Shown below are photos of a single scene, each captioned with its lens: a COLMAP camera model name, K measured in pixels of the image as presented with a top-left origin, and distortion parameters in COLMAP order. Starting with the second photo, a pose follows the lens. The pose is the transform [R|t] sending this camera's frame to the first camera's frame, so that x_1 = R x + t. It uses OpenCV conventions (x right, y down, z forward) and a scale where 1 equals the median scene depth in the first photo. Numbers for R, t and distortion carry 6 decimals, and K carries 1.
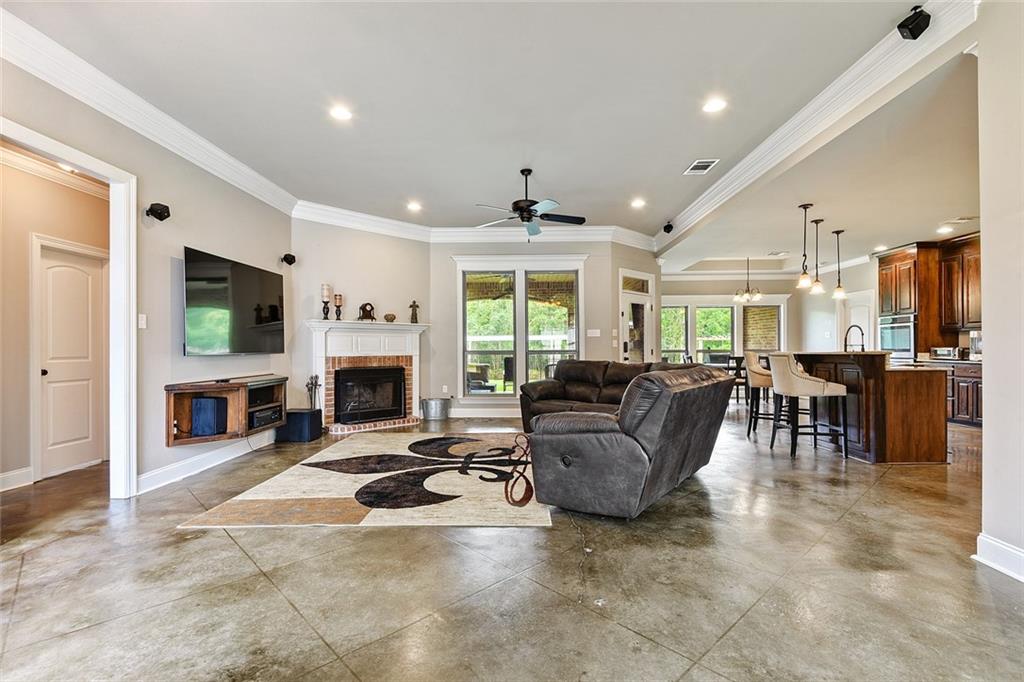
lens RADIAL K [[477.3, 0, 513.5], [0, 477.3, 344.2], [0, 0, 1]] dist [-0.002180, 0.000221]
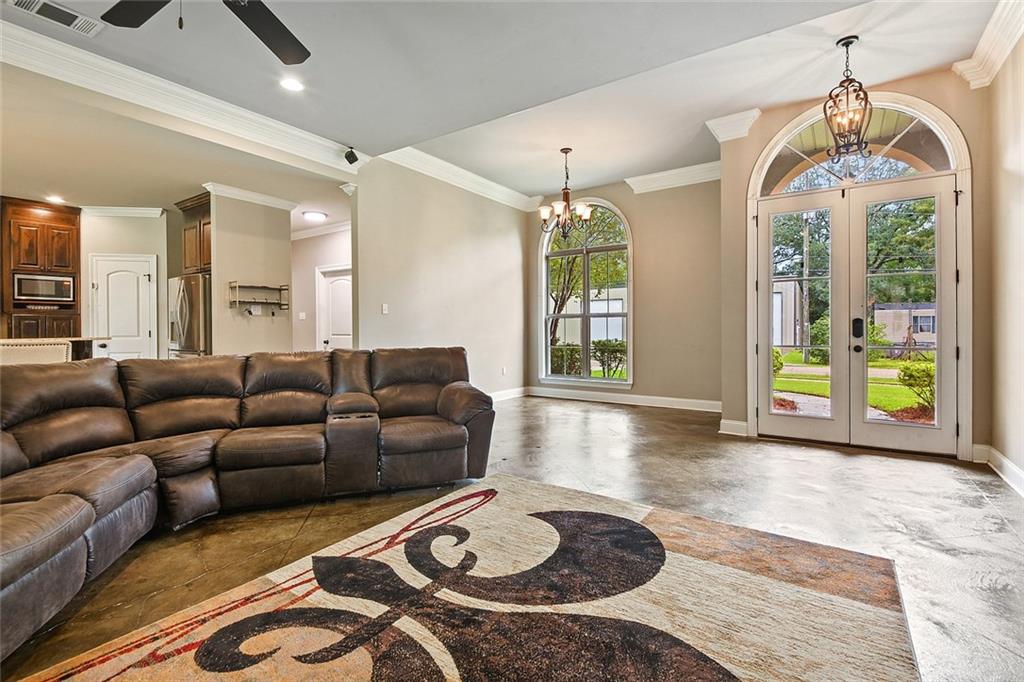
lens RADIAL K [[477.3, 0, 509.8], [0, 477.3, 334.8], [0, 0, 1]] dist [-0.002180, 0.000221]
pose [[-0.840394, 0.002771, 0.541969, -0.513833], [0.005231, 0.999982, 0.002998, 0.014893], [-0.541951, 0.005355, -0.840393, 1.680671]]
